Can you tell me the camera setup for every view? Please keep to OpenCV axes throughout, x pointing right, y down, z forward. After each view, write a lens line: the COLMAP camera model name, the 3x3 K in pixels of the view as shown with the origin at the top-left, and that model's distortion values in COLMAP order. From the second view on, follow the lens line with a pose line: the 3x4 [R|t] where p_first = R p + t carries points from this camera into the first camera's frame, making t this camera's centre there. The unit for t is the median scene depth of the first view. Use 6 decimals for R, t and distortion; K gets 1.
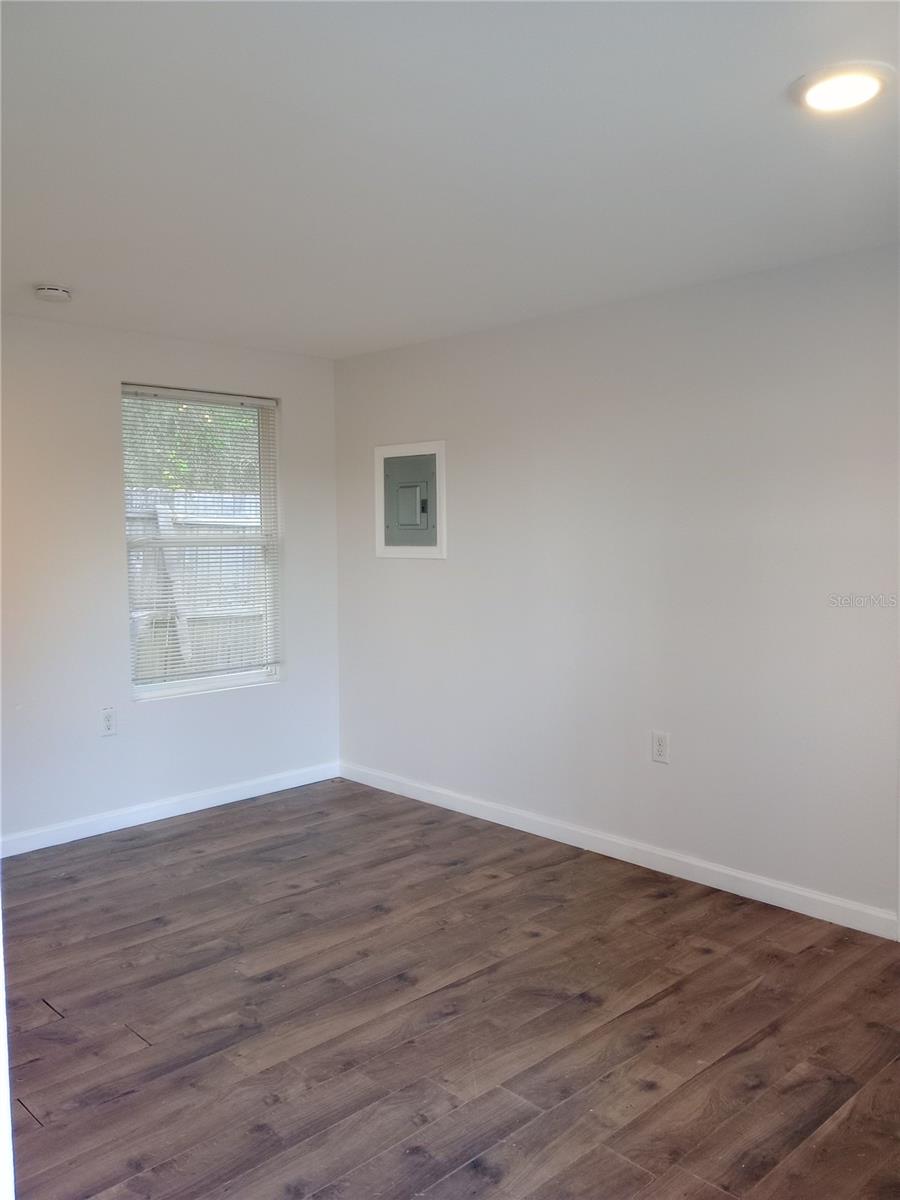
lens RADIAL K [[986.7, 0, 449.9], [0, 986.7, 601.2], [0, 0, 1]] dist [0.022266, 0.003479]
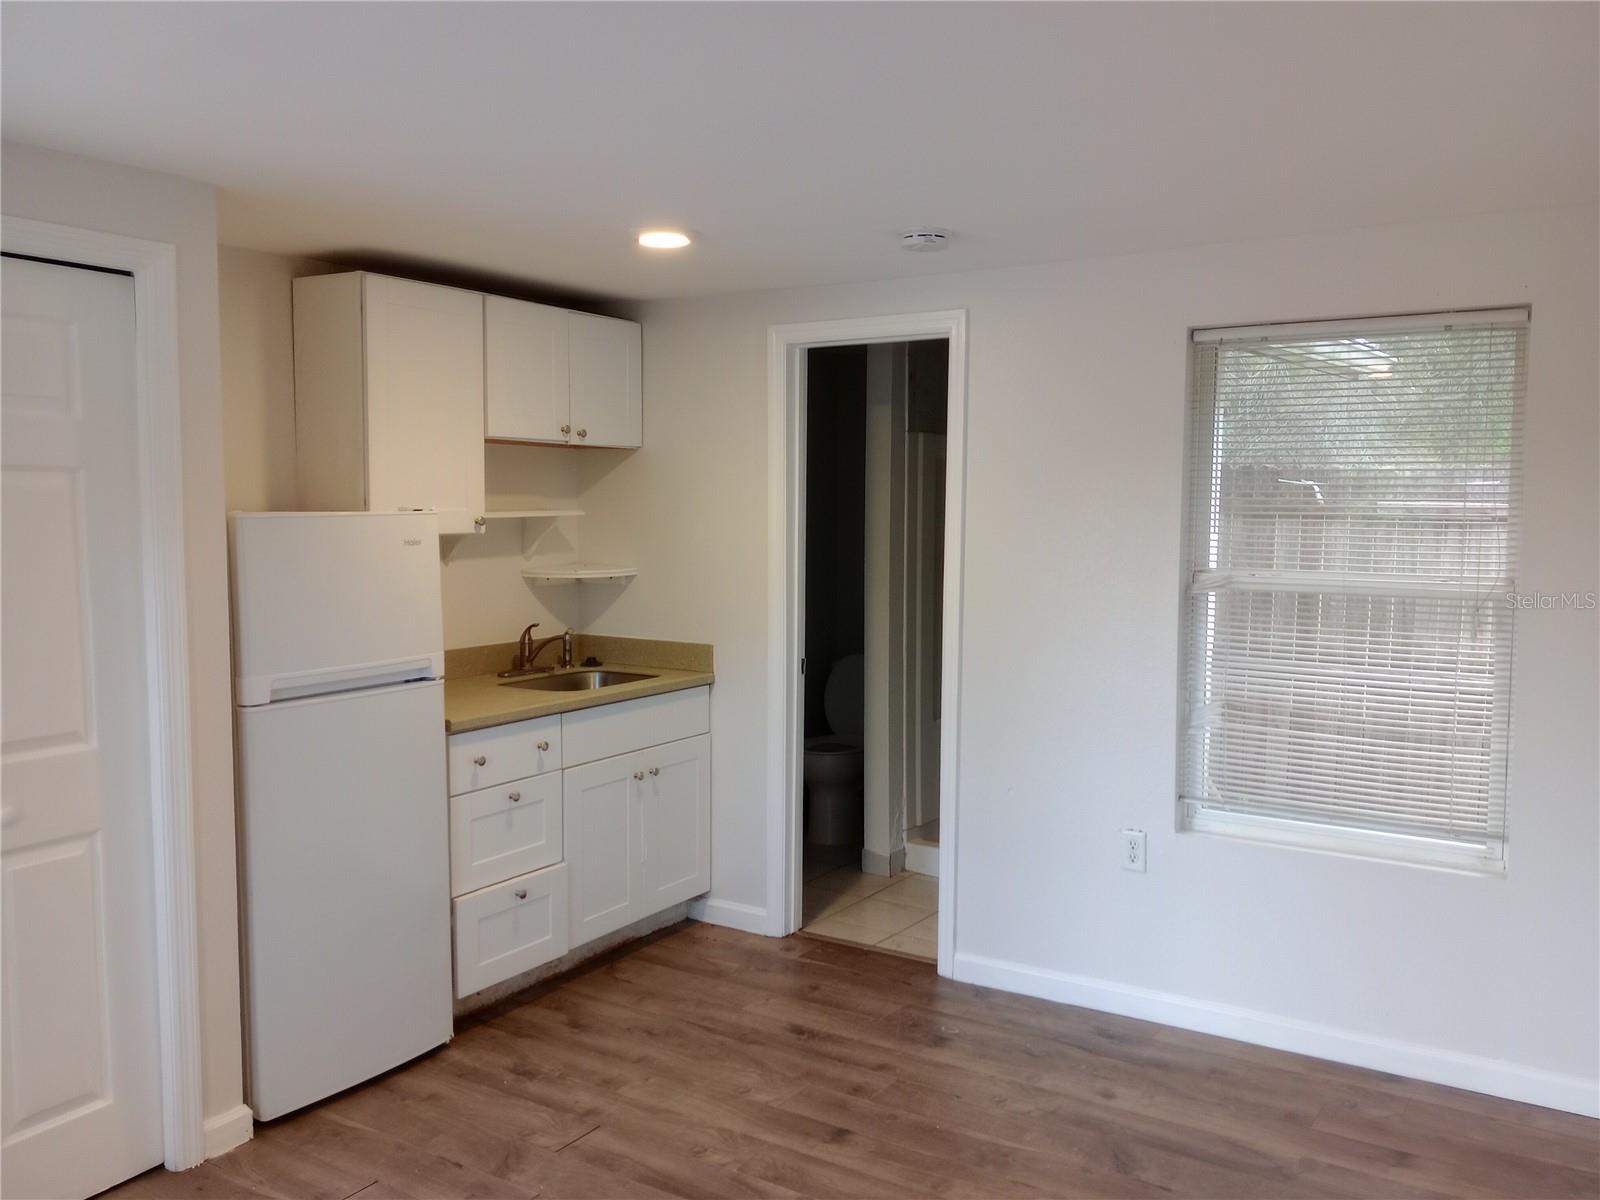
lens RADIAL K [[1315.6, 0, 800.7], [0, 1315.6, 599.1], [0, 0, 1]] dist [0.022266, 0.003479]
pose [[0.238739, 0.082435, -0.967579, 0.459048], [-0.085548, 0.994302, 0.063604, -0.084933], [0.967308, 0.067589, 0.244430, 0.595808]]
